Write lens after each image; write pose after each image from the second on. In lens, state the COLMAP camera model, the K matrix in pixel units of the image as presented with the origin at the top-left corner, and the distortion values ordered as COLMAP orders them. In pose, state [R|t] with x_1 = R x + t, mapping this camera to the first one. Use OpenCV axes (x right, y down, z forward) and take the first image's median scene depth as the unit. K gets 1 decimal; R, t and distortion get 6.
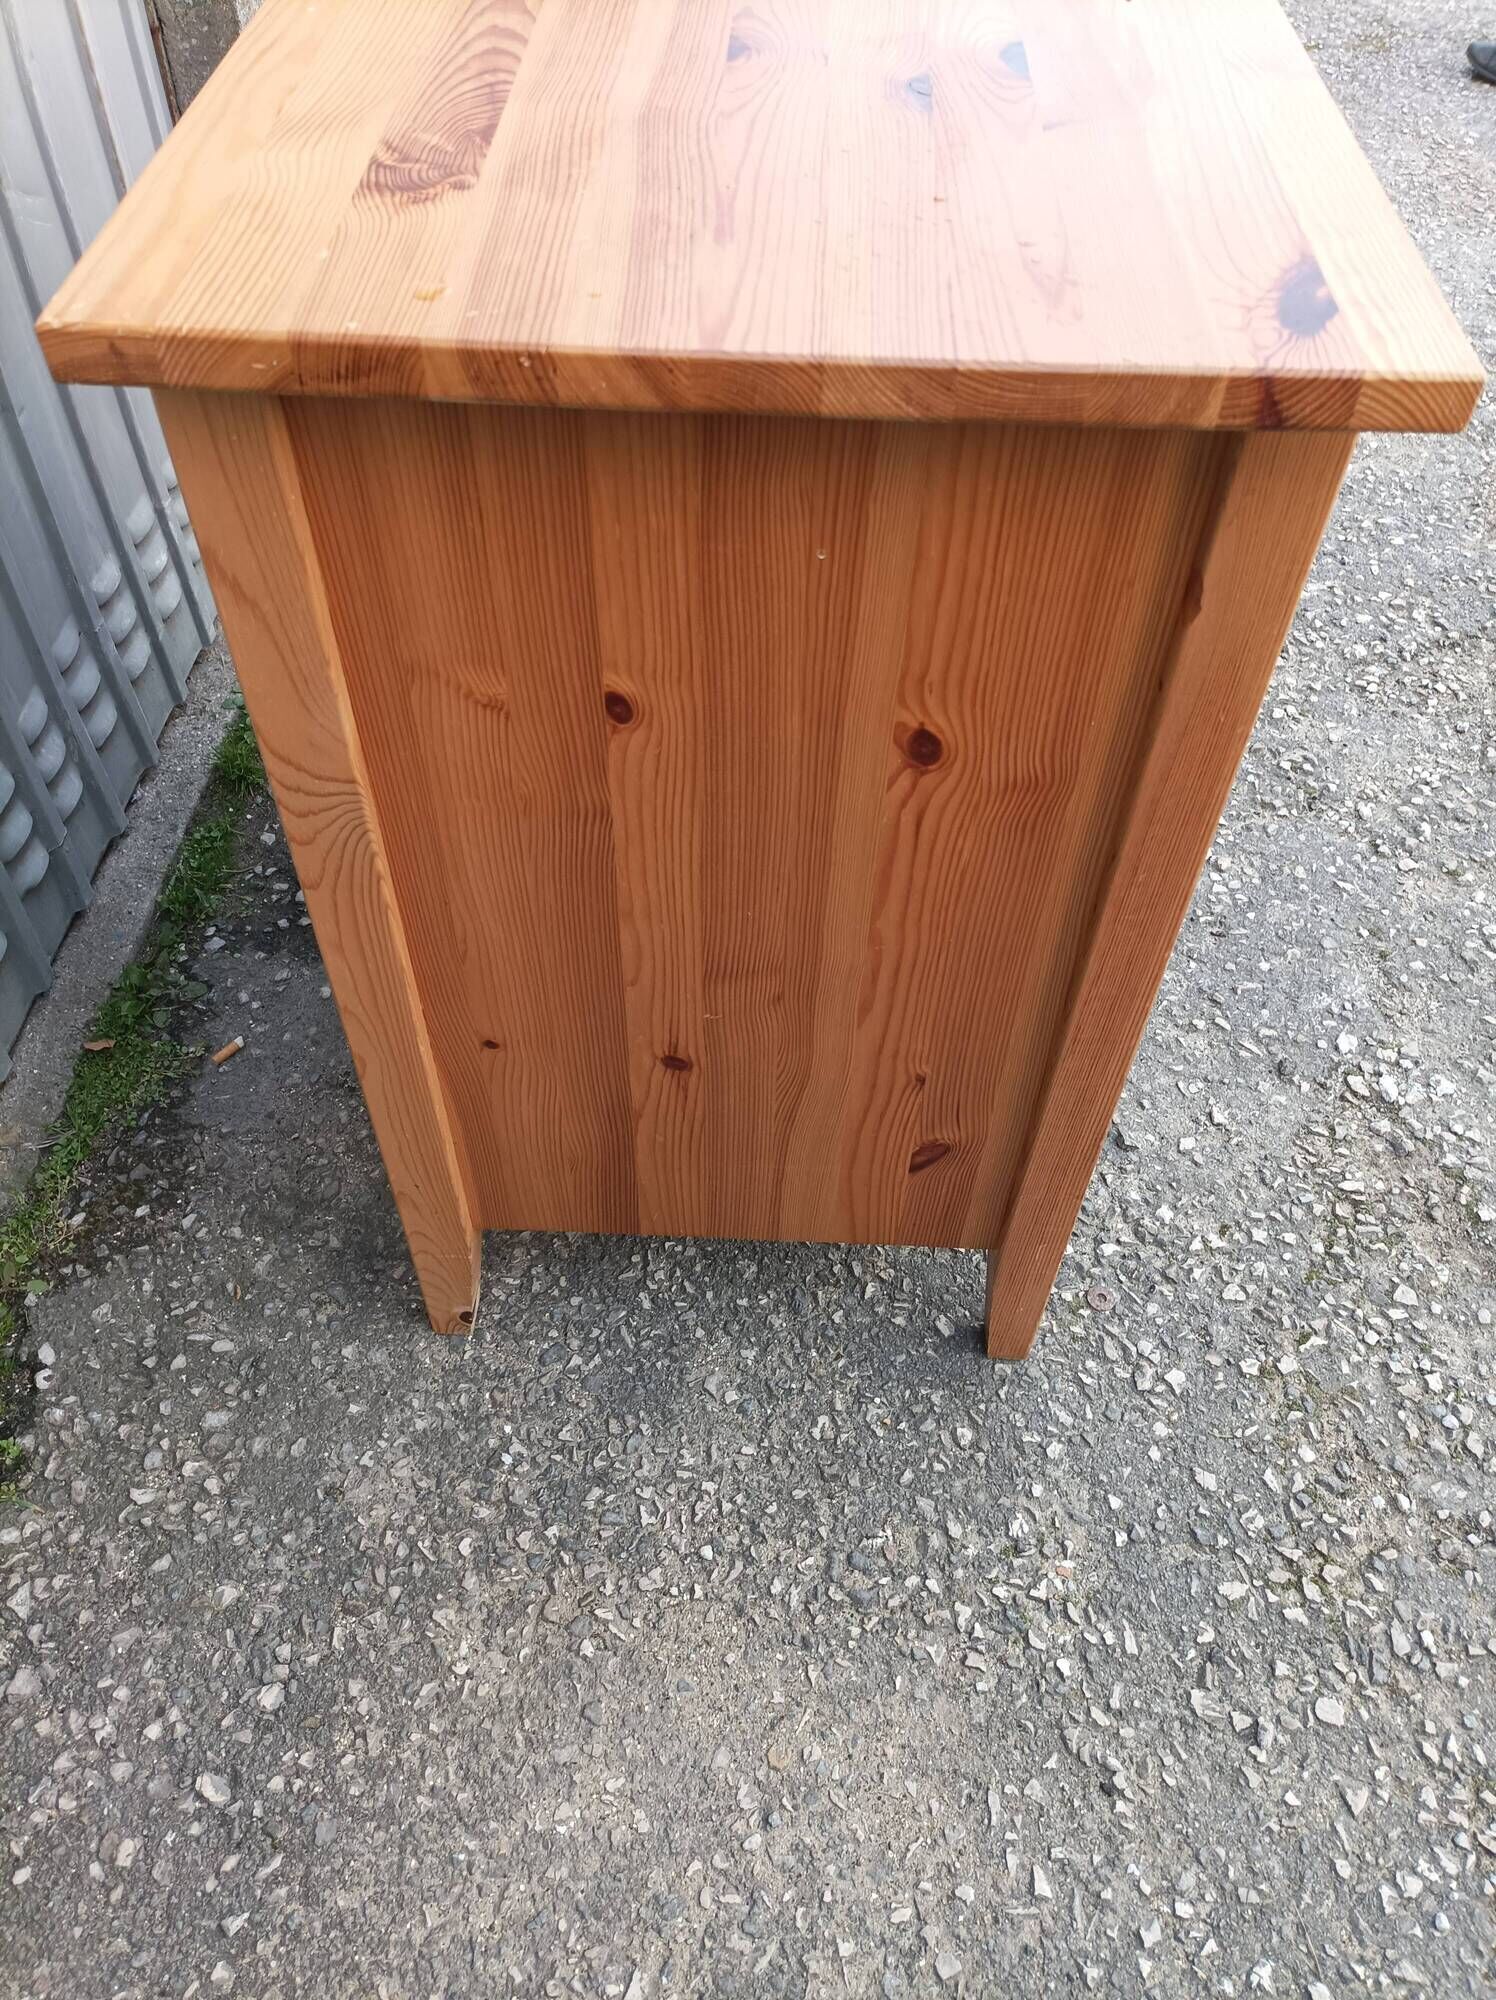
lens RADIAL K [[1484.9, 0, 772.5], [0, 1484.9, 1000.2], [0, 0, 1]] dist [0.031763, -0.025771]
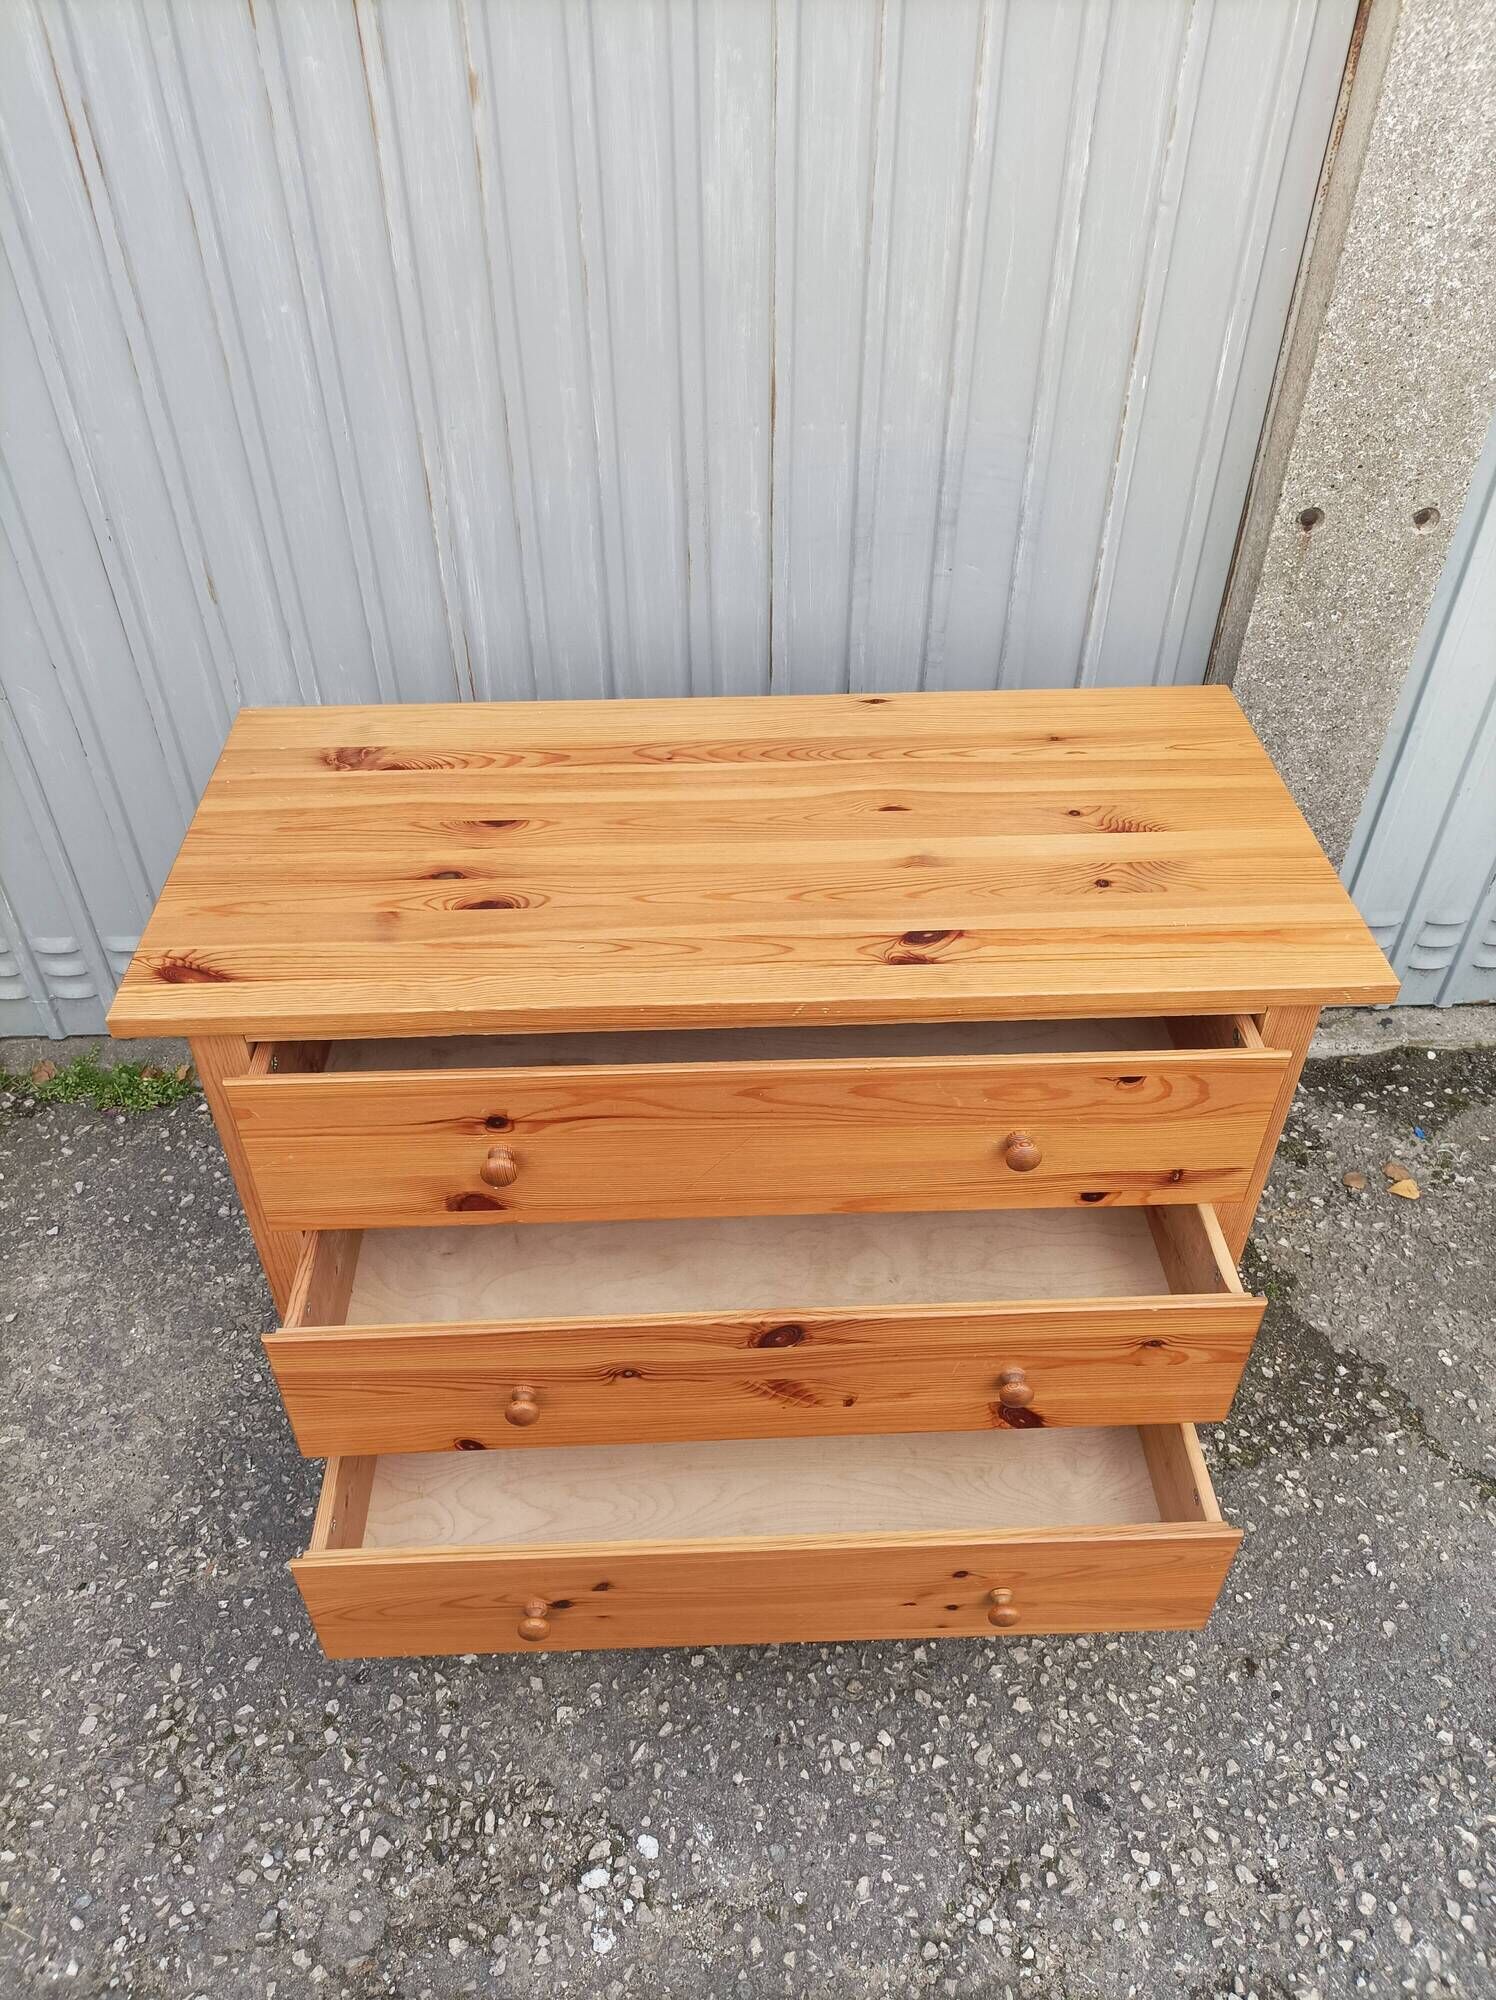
lens RADIAL K [[1484.9, 0, 752.6], [0, 1484.9, 1001.5], [0, 0, 1]] dist [0.031763, -0.025771]
pose [[0.075450, 0.628602, -0.774059, 1.033258], [-0.762800, 0.536345, 0.361206, -0.909475], [0.642217, 0.563199, 0.519965, 0.186322]]
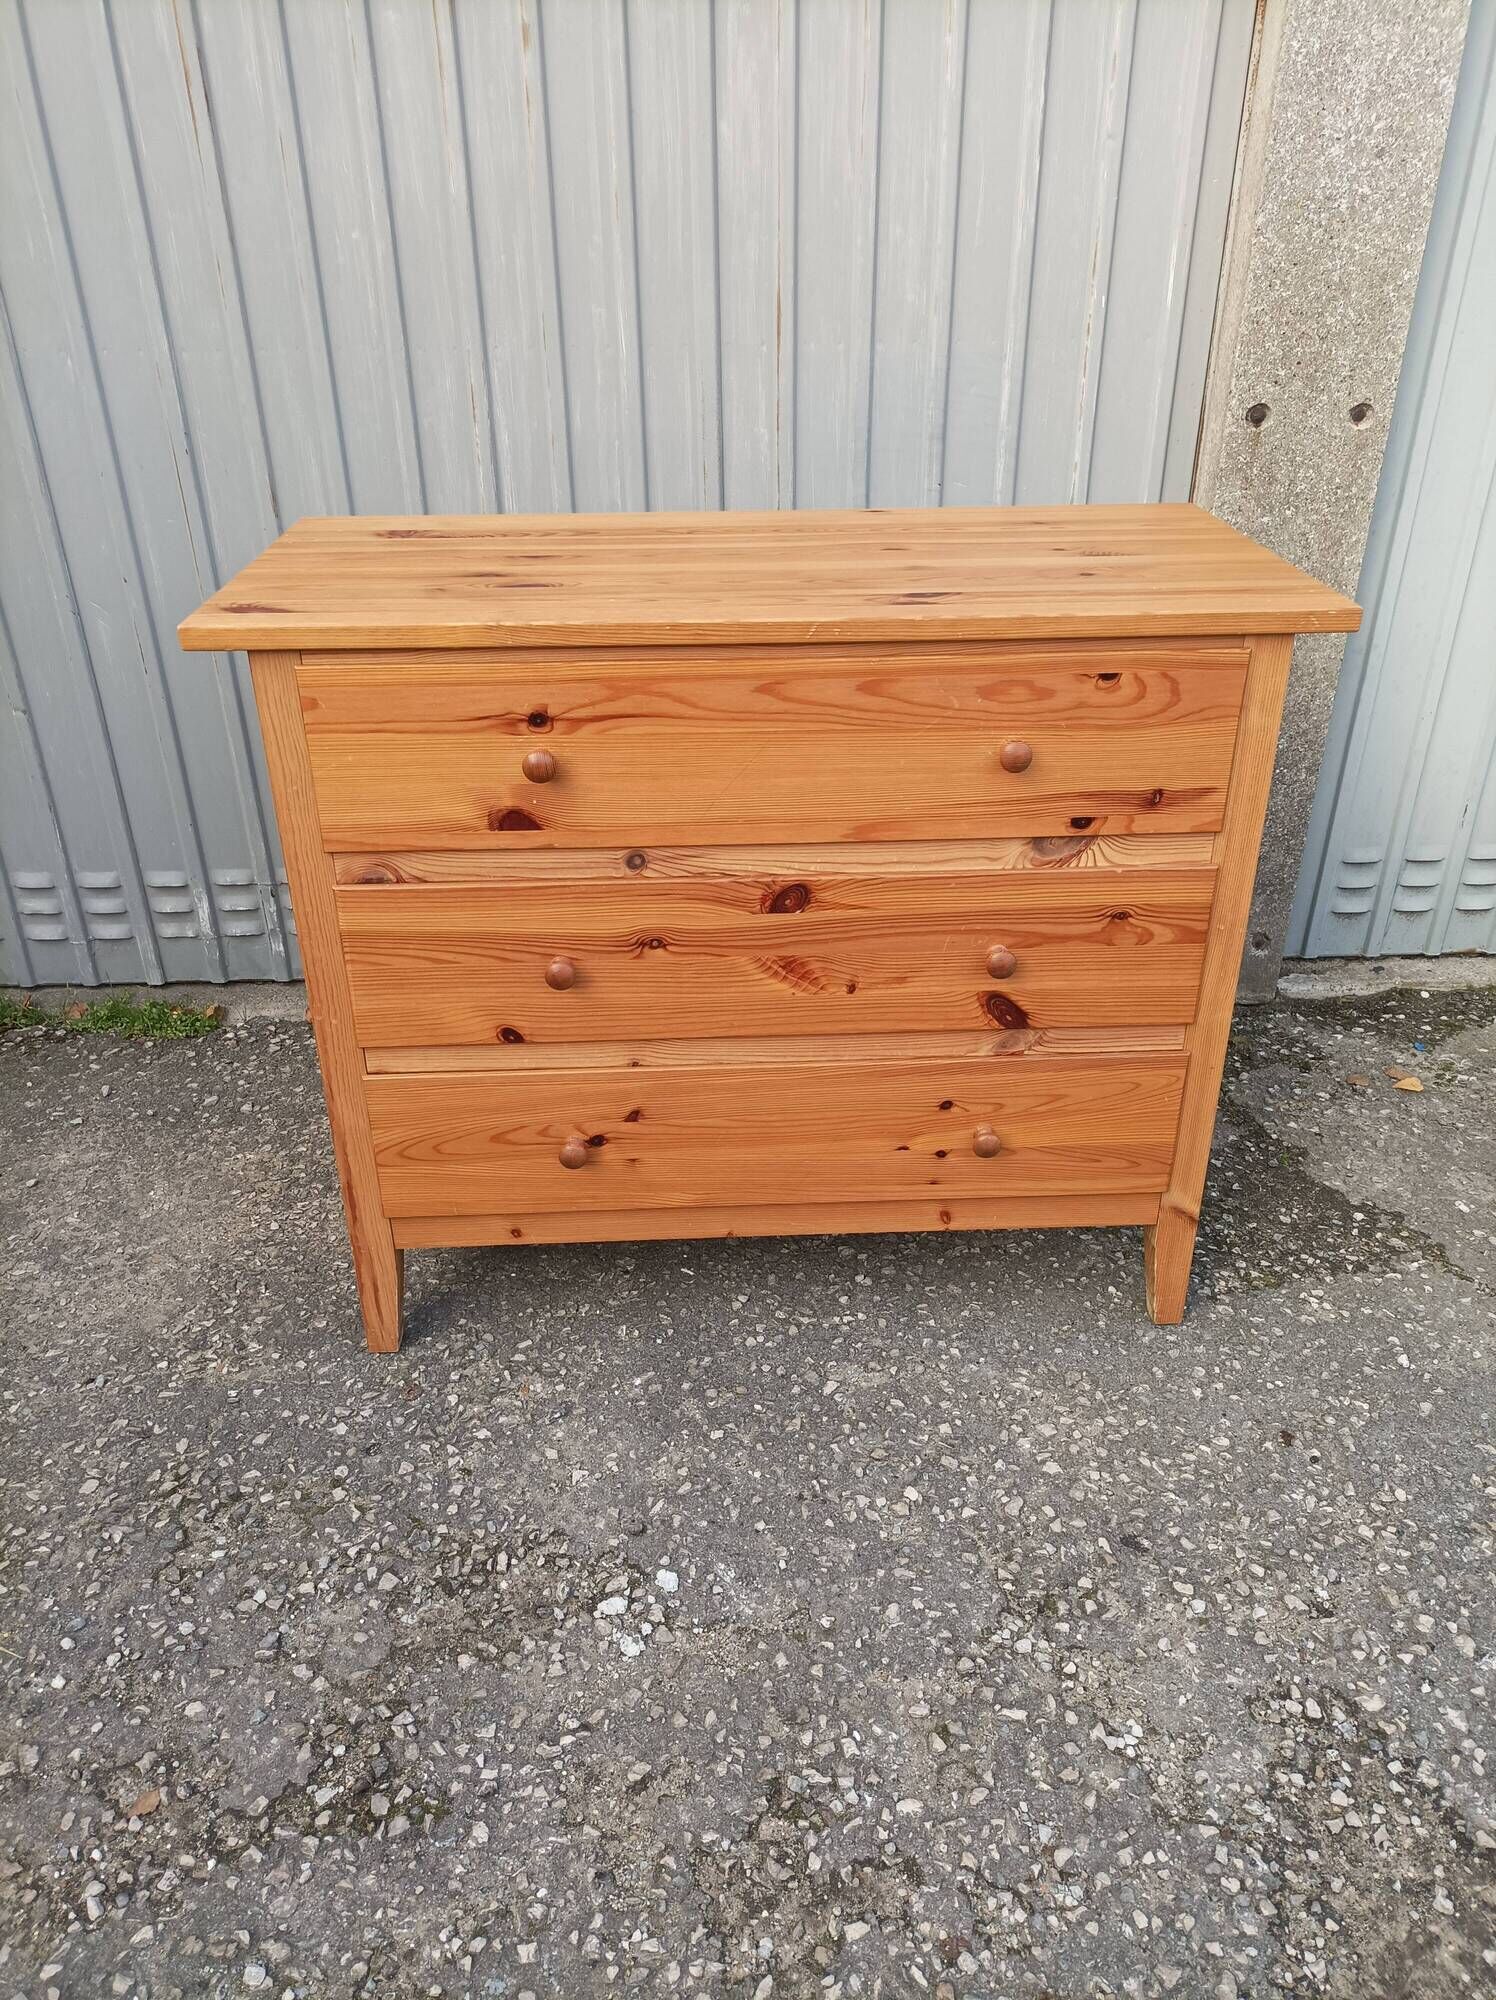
lens RADIAL K [[1484.9, 0, 744.7], [0, 1484.9, 1003.7], [0, 0, 1]] dist [0.031763, -0.025771]
pose [[0.074374, 0.453923, -0.887932, 1.375064], [-0.756464, 0.605862, 0.246363, -0.618265], [0.649793, 0.653365, 0.388436, 0.467990]]
